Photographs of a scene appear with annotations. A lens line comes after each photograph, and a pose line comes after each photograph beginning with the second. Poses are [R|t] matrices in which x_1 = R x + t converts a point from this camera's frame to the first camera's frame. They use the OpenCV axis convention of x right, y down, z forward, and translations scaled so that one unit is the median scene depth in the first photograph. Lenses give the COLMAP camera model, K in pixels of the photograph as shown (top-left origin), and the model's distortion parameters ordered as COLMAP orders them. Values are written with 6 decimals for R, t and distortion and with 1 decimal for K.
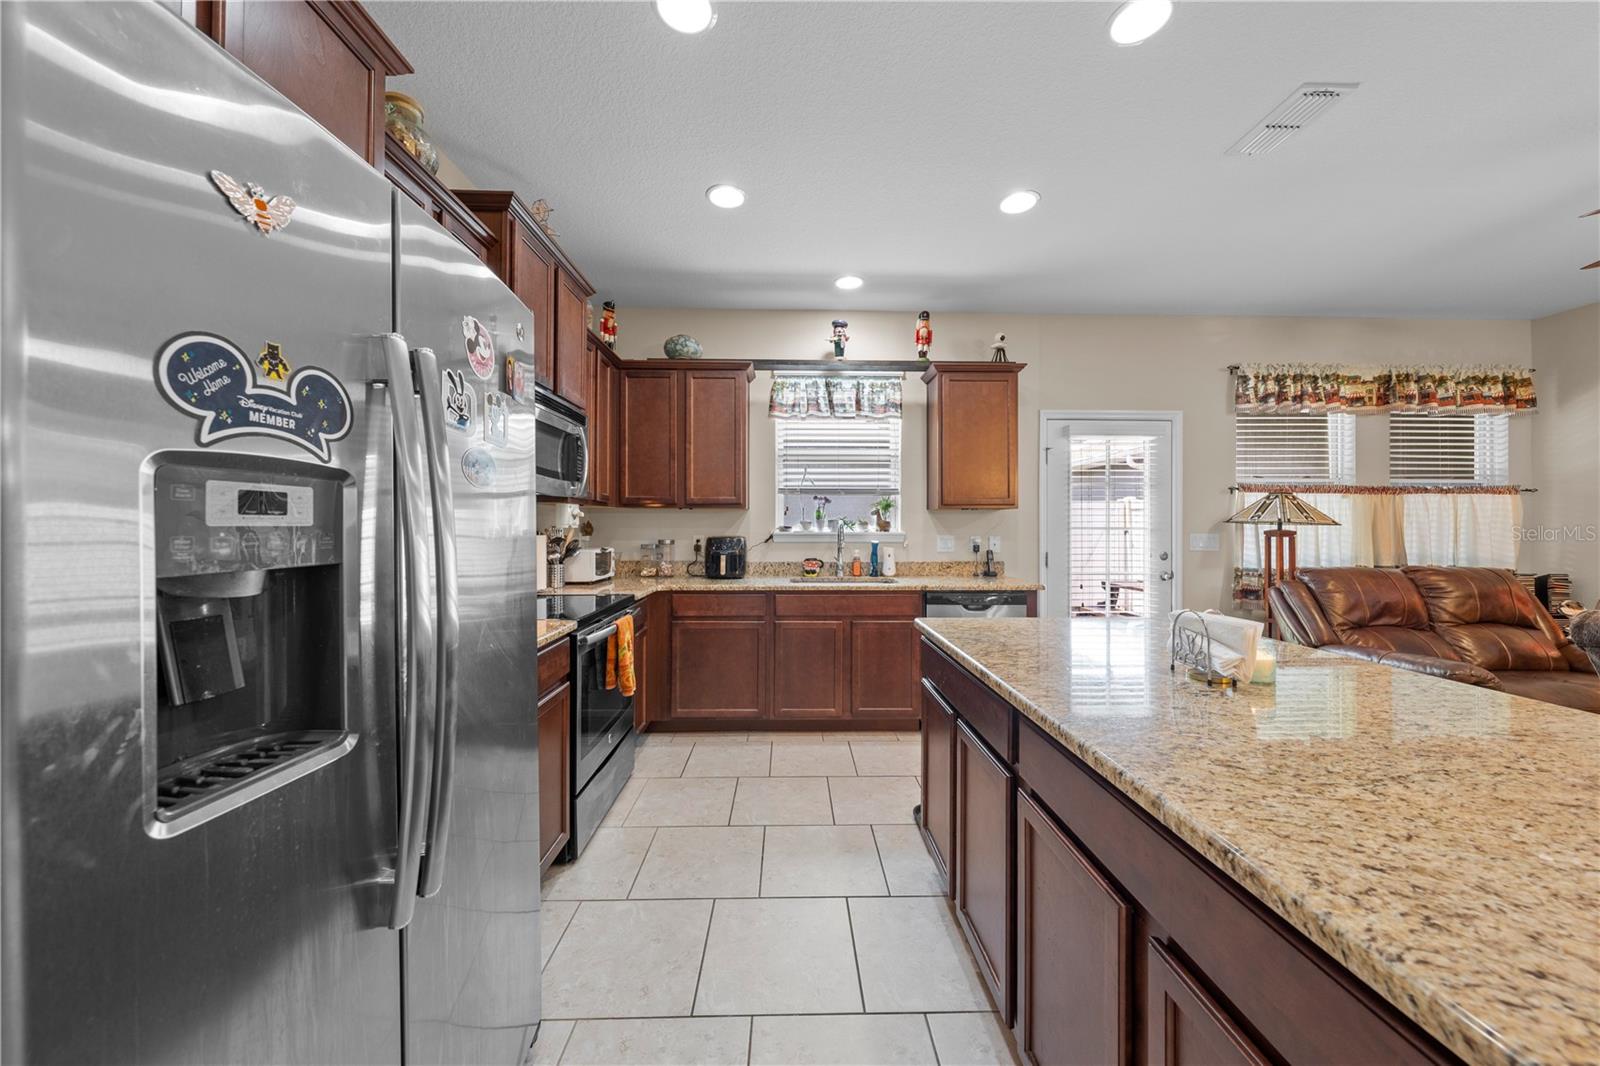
lens RADIAL K [[540.7, 0, 805.0], [0, 540.7, 522.4], [0, 0, 1]] dist [-0.005163, 0.000972]
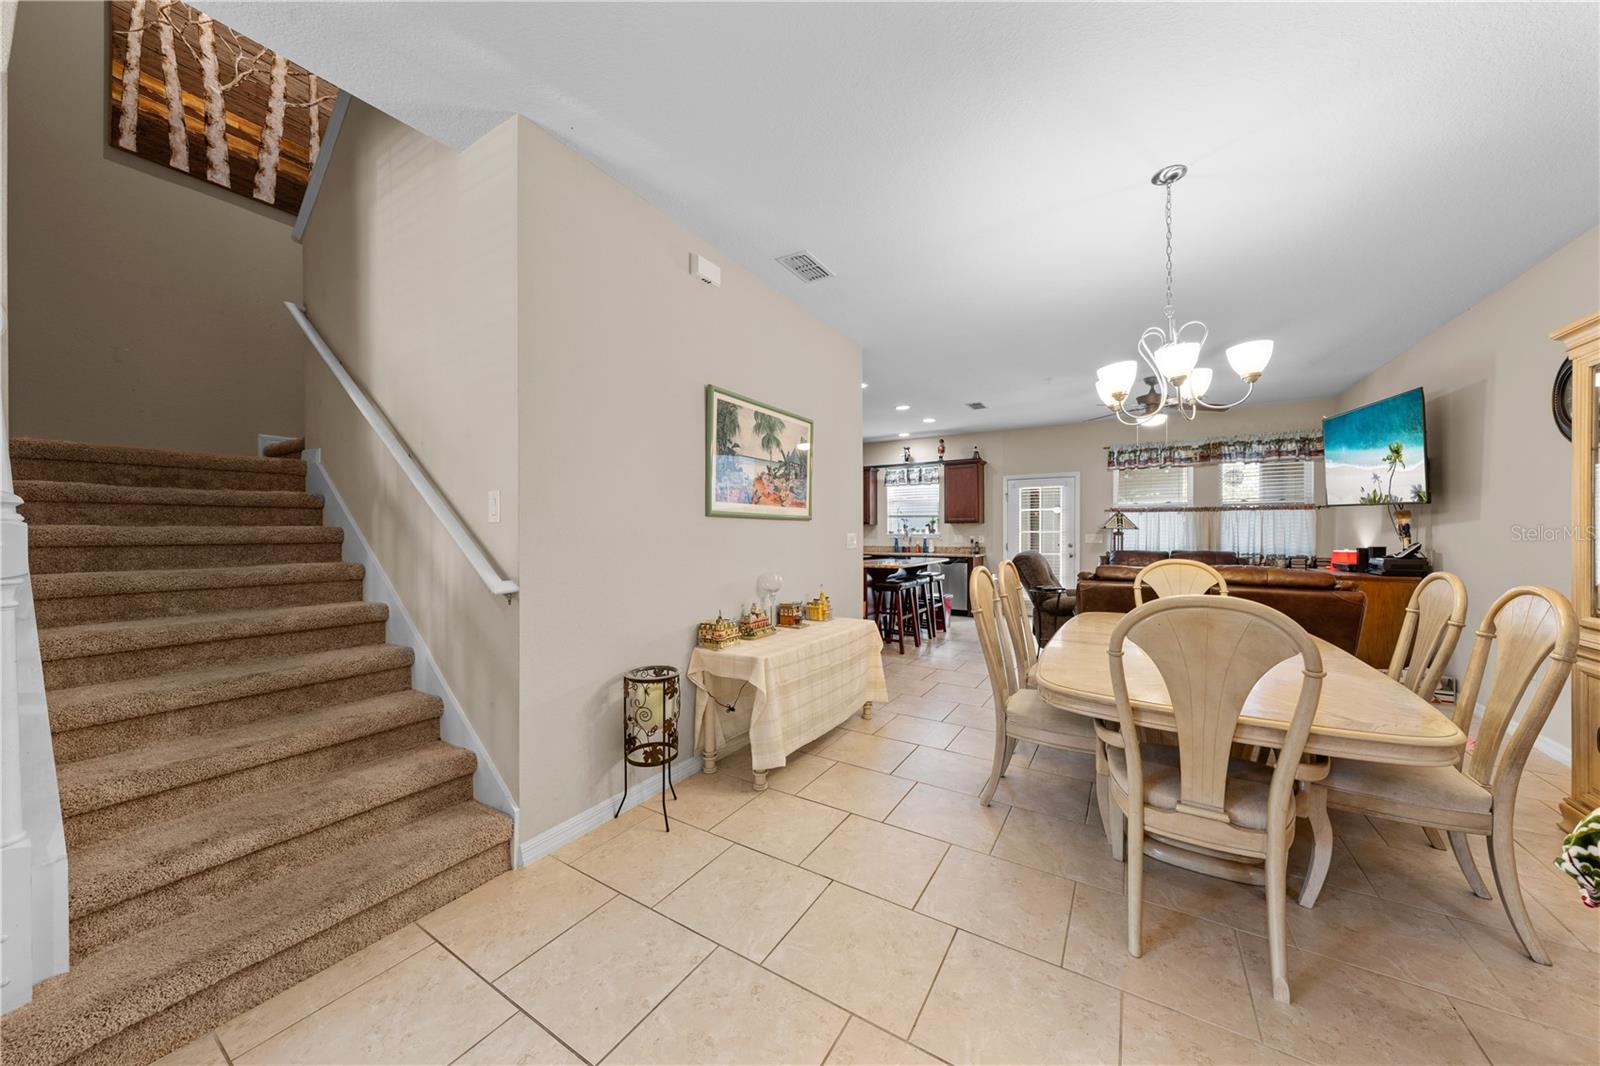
lens RADIAL K [[540.7, 0, 802.0], [0, 540.7, 533.4], [0, 0, 1]] dist [-0.005163, 0.000972]
pose [[0.837220, -0.003670, -0.546855, 0.956747], [0.007994, 0.999953, 0.005528, -0.000905], [0.546808, -0.009000, 0.837209, -1.238927]]
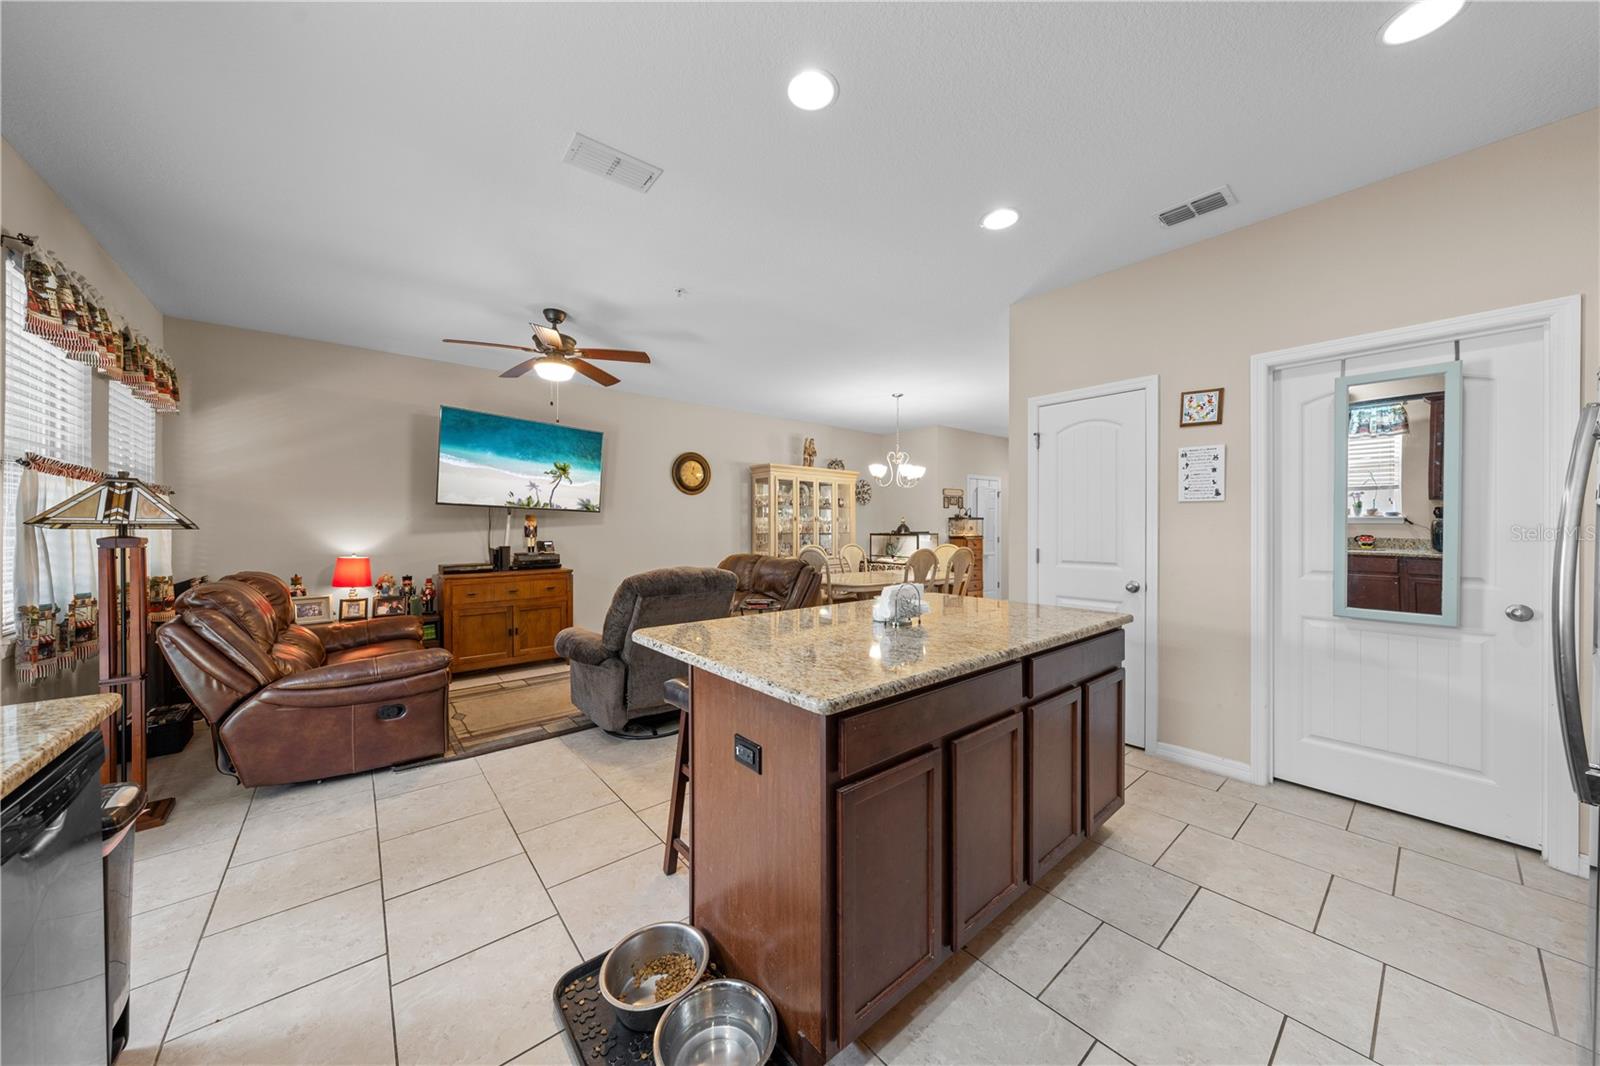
lens RADIAL K [[540.7, 0, 802.1], [0, 540.7, 530.1], [0, 0, 1]] dist [-0.005163, 0.000972]
pose [[-0.621687, -0.004336, 0.783254, -0.116708], [-0.005003, 0.999986, 0.001565, 0.000517], [-0.783250, -0.002946, -0.621700, 0.739317]]
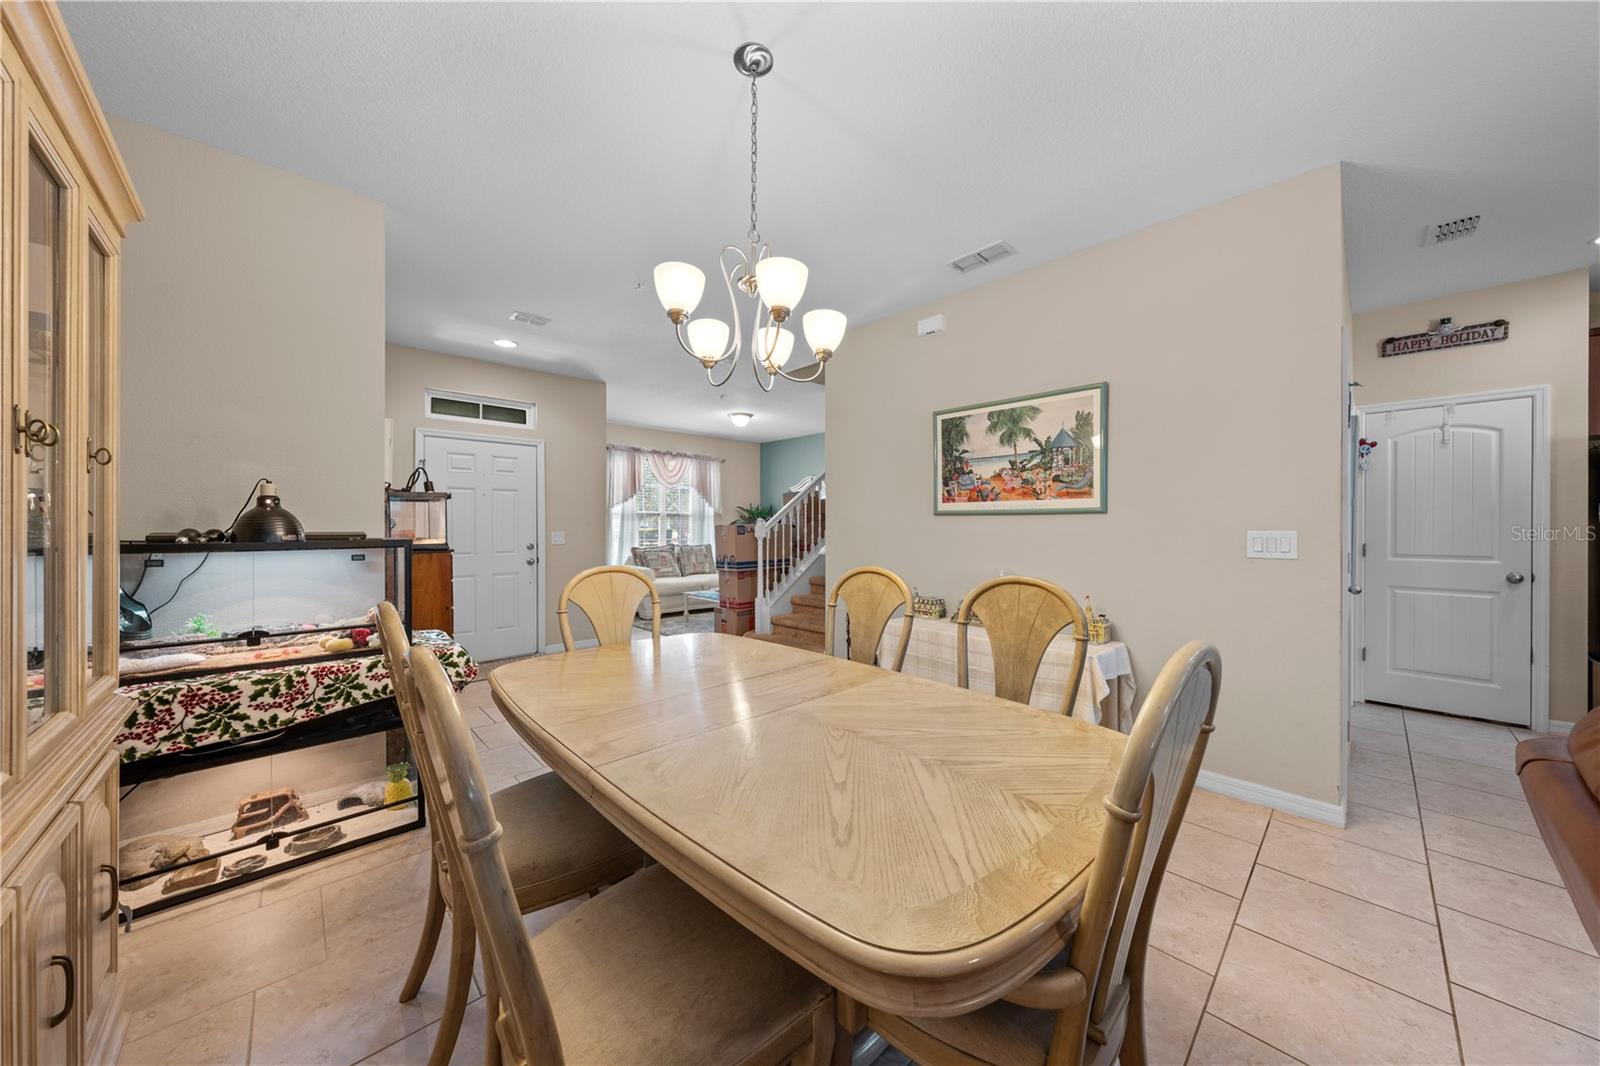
lens RADIAL K [[540.7, 0, 801.0], [0, 540.7, 527.1], [0, 0, 1]] dist [-0.005163, 0.000972]
pose [[-0.744634, -0.002646, -0.667468, 1.255665], [0.001741, 0.999981, -0.005906, 0.004689], [0.667471, -0.005560, -0.744615, -0.112477]]
